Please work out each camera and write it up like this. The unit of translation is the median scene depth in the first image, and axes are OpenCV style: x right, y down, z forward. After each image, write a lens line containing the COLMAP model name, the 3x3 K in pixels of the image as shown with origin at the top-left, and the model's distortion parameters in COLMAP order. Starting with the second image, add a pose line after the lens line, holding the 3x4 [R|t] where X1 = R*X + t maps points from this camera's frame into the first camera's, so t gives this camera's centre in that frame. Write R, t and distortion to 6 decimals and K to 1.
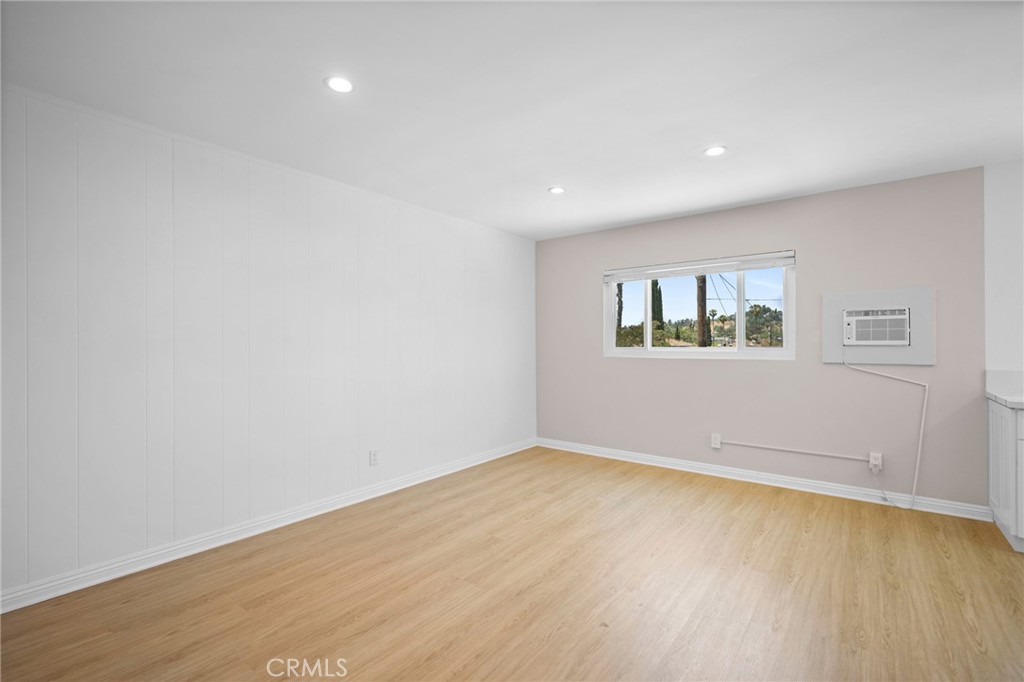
lens RADIAL K [[458.5, 0, 512.0], [0, 458.5, 341.0], [0, 0, 1]] dist [-0.000185, -0.000019]
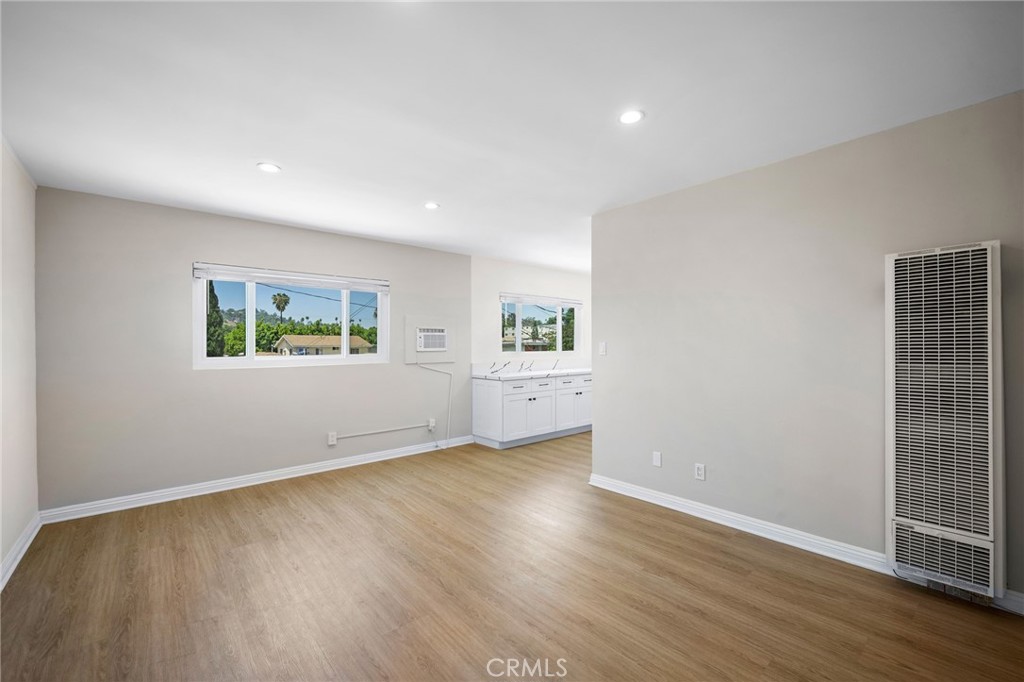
lens RADIAL K [[428.4, 0, 512.0], [0, 428.4, 341.0], [0, 0, 1]] dist [0.018139, -0.000090]
pose [[0.194438, 0.010884, 0.980854, -0.620834], [0.003853, 0.999922, -0.011859, -0.006926], [-0.980907, 0.006085, 0.194381, 0.447341]]
